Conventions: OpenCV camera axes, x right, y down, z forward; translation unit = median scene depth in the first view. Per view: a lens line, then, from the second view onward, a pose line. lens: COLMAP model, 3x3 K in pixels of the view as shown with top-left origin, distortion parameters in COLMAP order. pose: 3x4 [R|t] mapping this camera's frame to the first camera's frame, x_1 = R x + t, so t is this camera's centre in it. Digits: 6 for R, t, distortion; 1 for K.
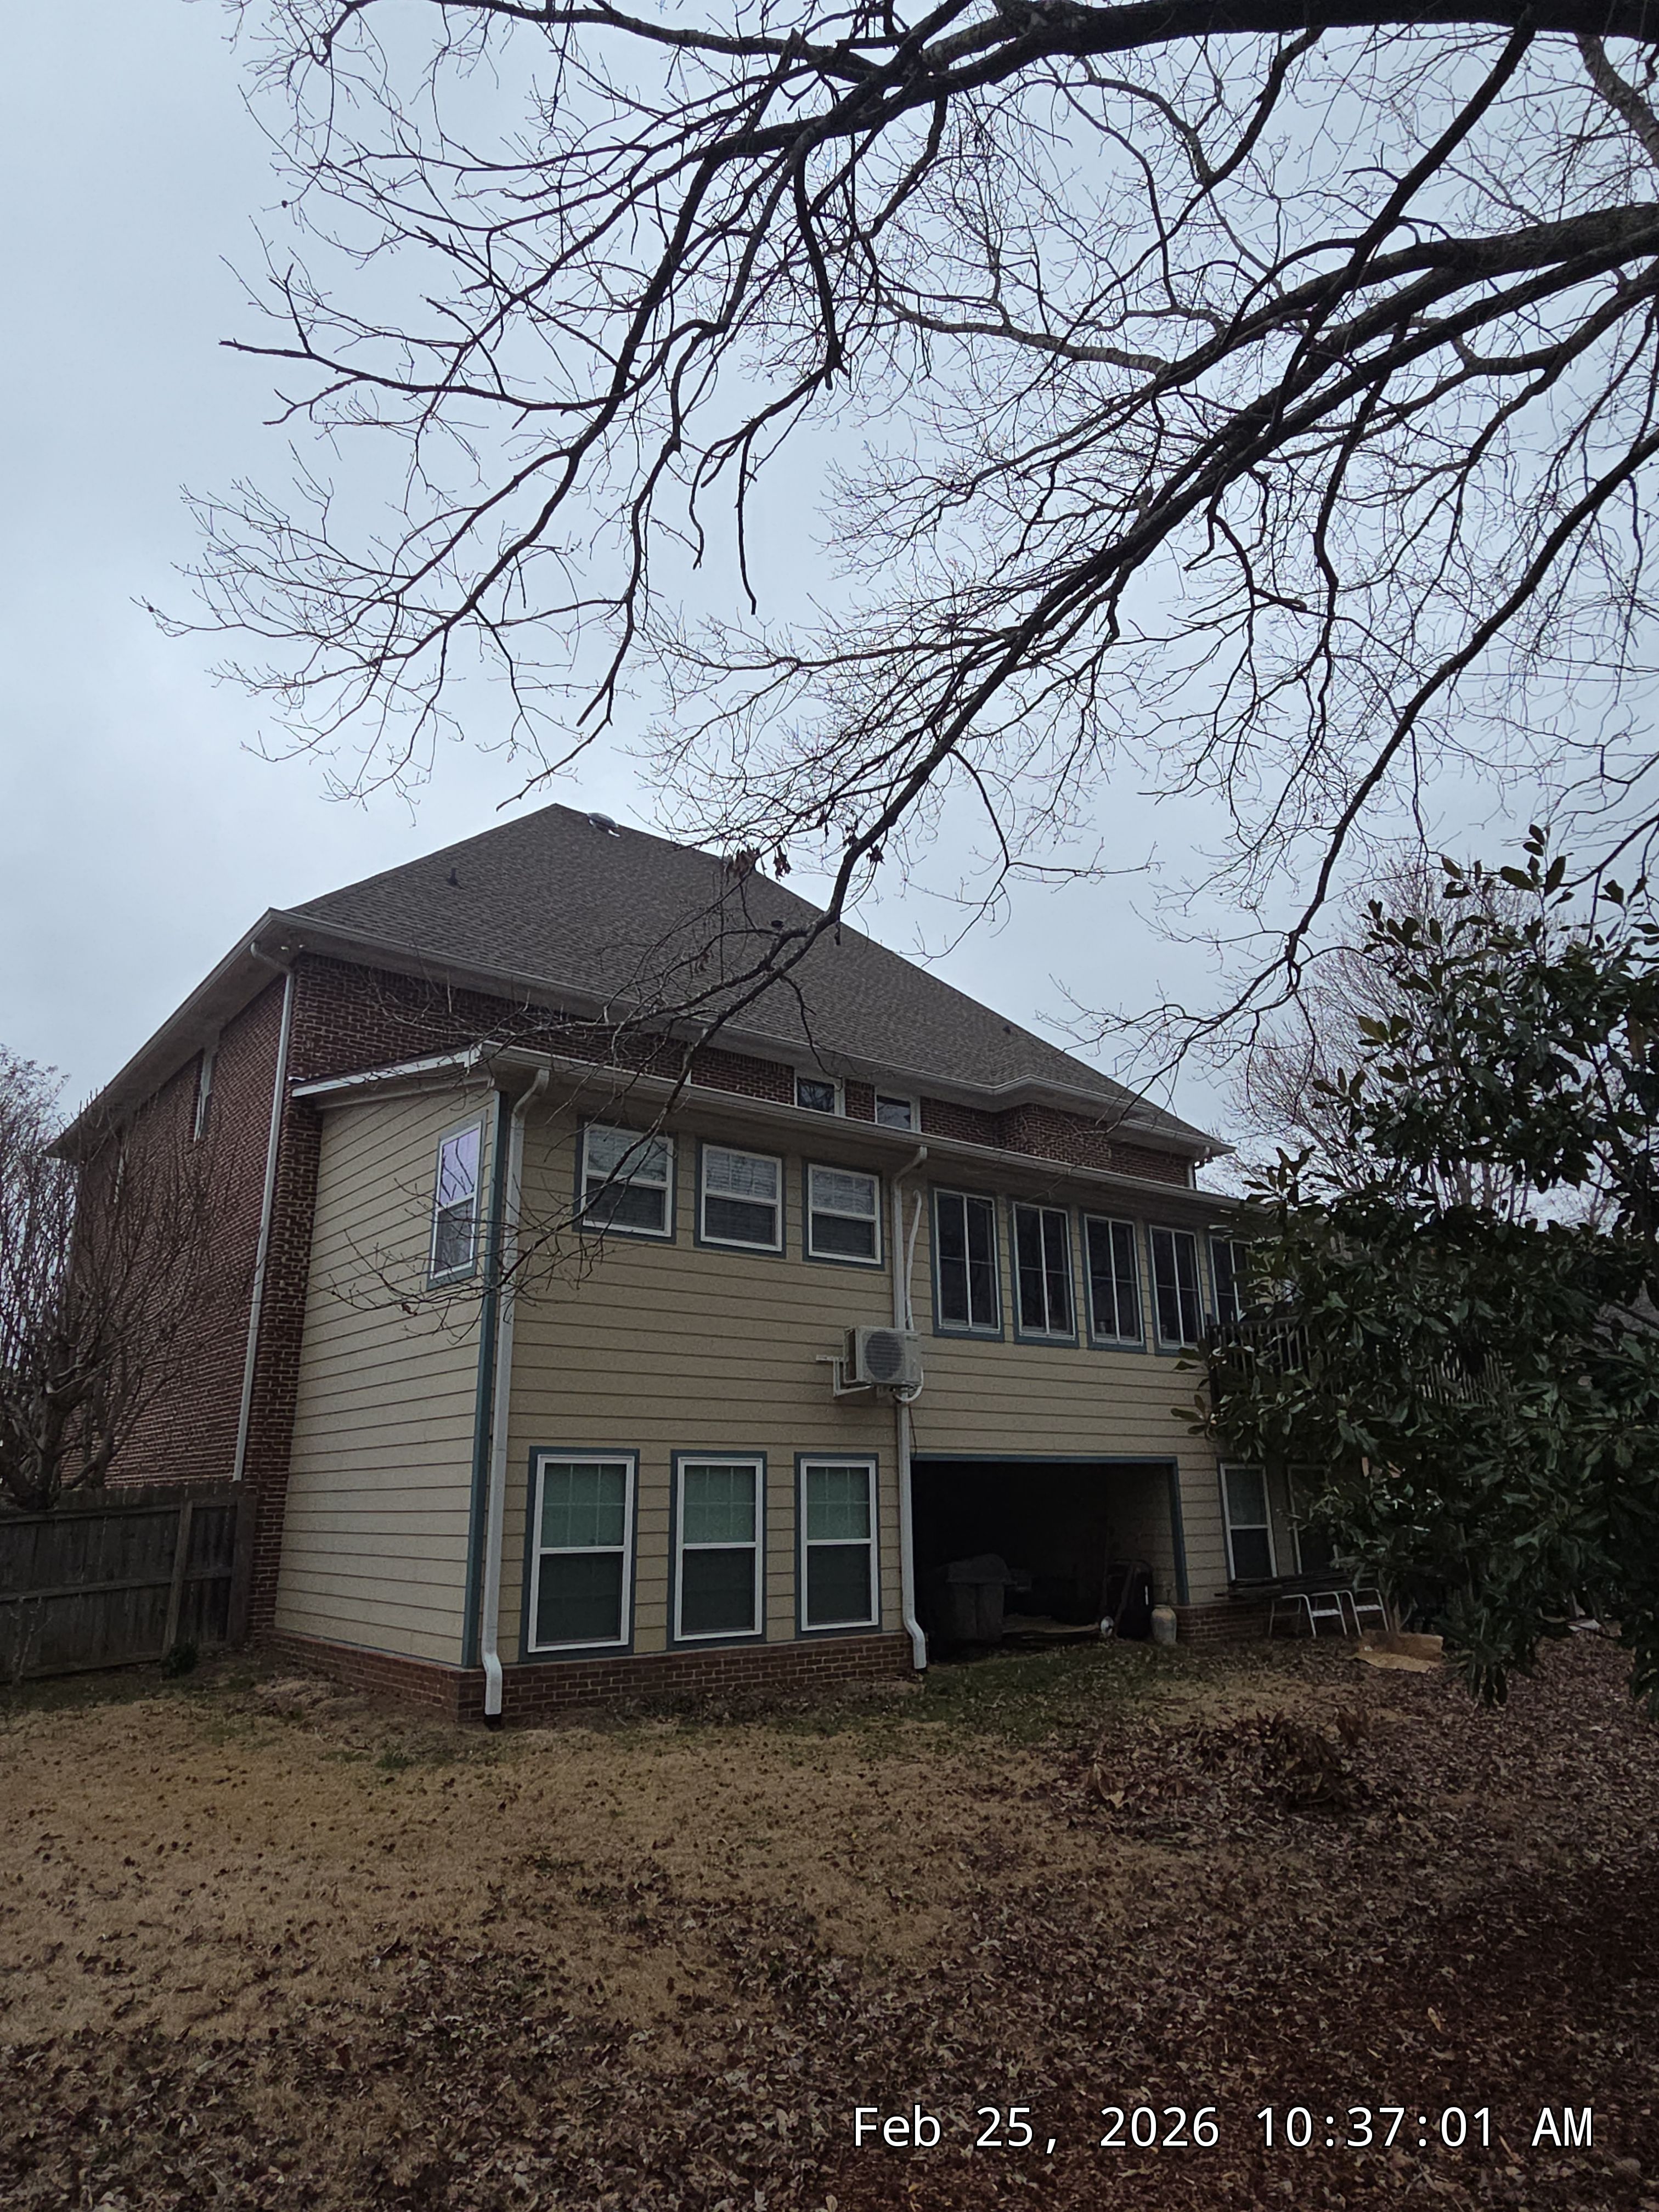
lens RADIAL K [[1325.0, 0, 811.7], [0, 1325.0, 1108.4], [0, 0, 1]] dist [0.013084, -0.002692]
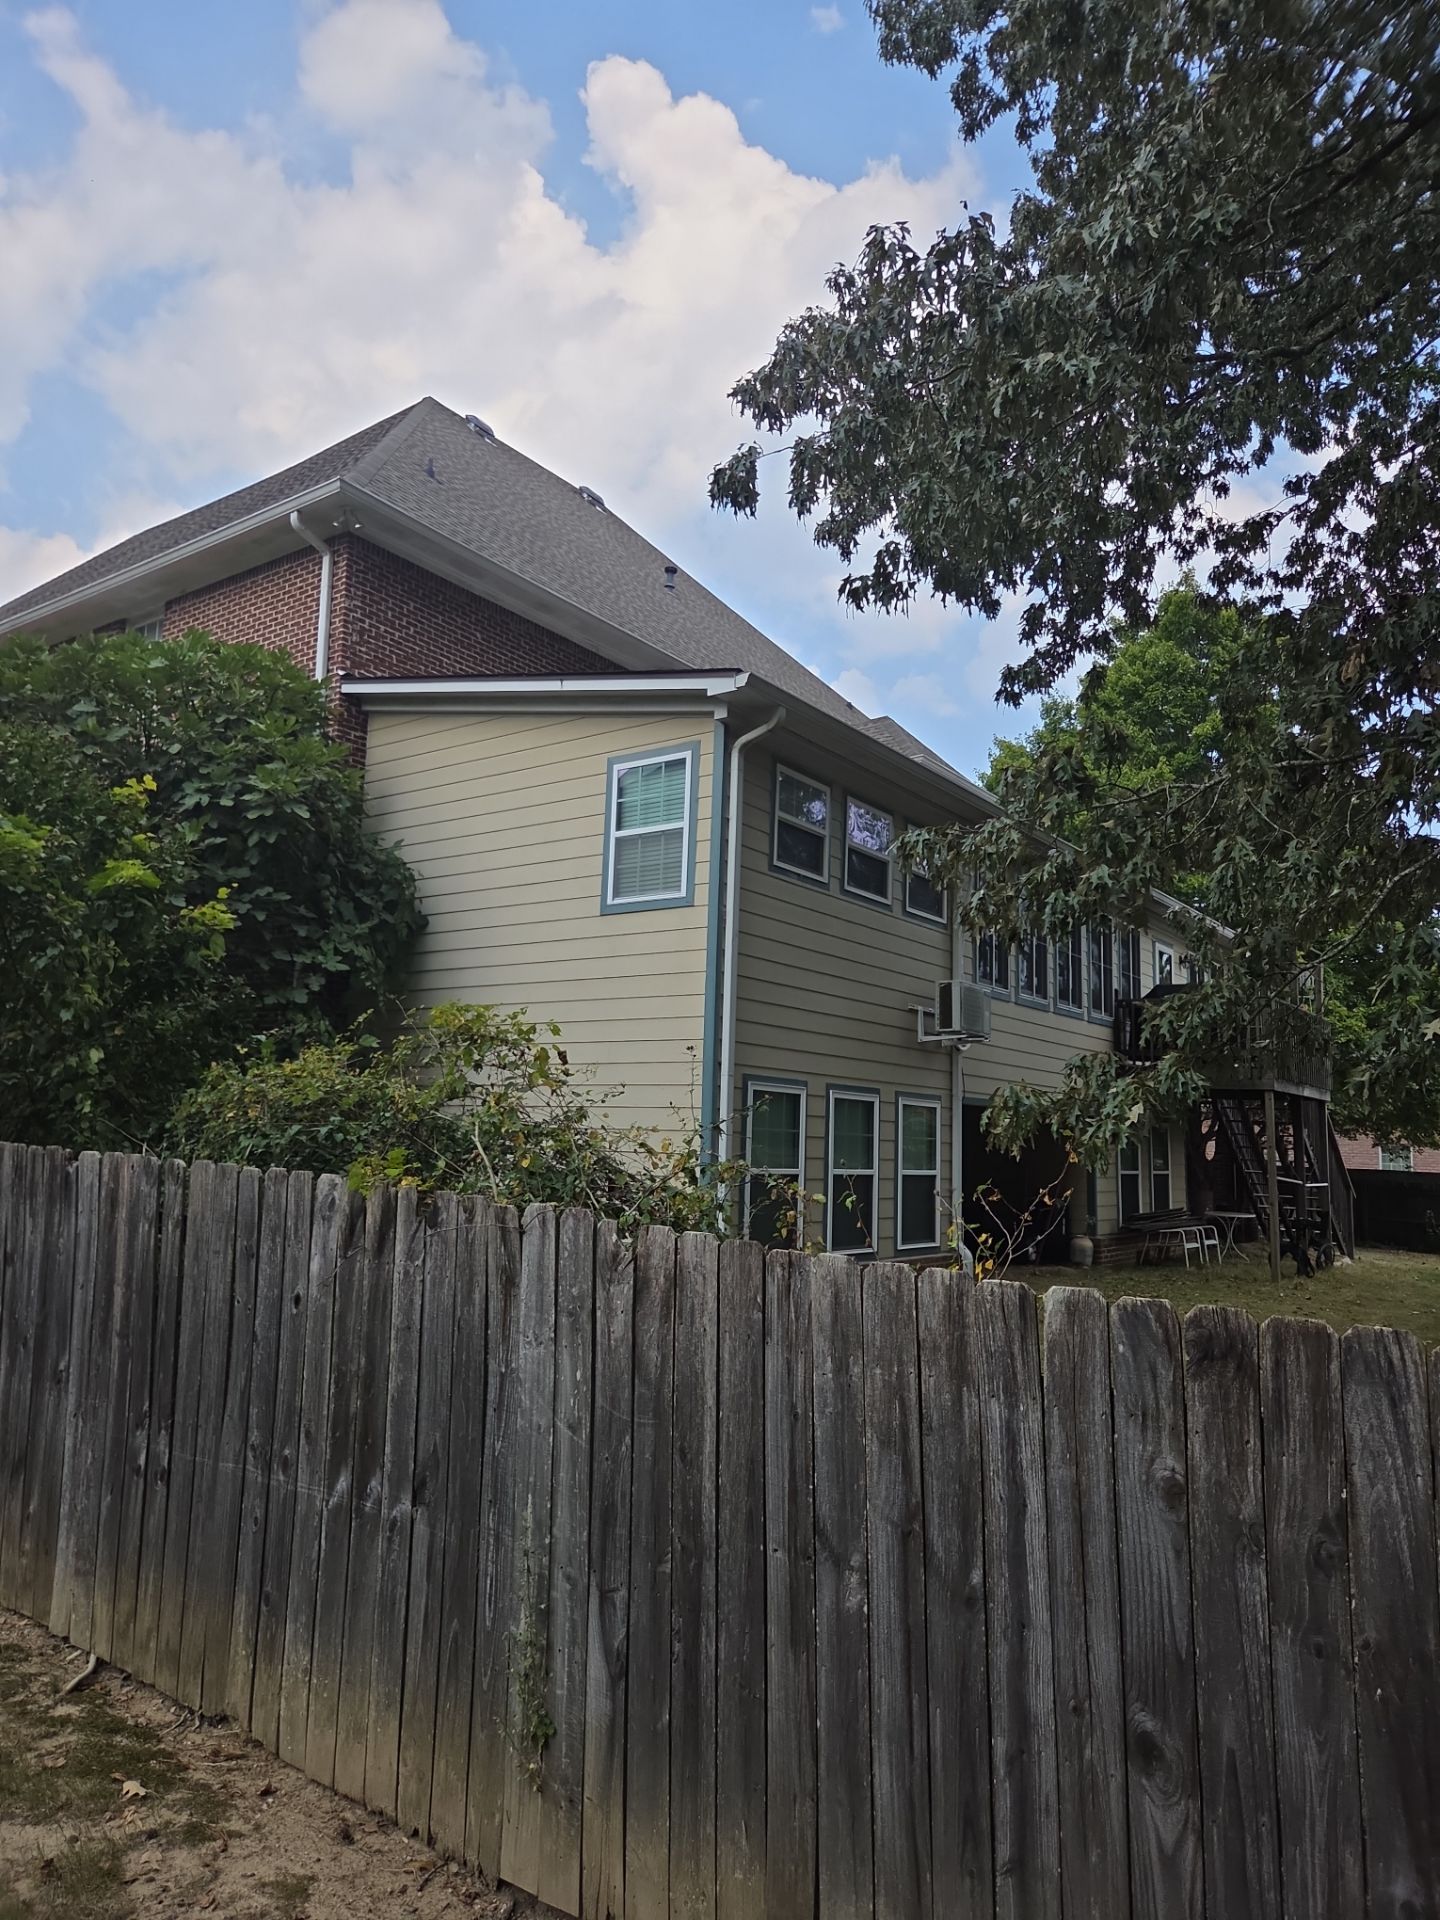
lens RADIAL K [[1271.8, 0, 696.6], [0, 1271.8, 945.9], [0, 0, 1]] dist [0.107152, -0.102404]
pose [[0.962556, 0.076503, 0.260065, -0.390293], [-0.111584, 0.986125, 0.122907, 0.029221], [-0.247054, -0.147324, 0.957737, 0.054412]]
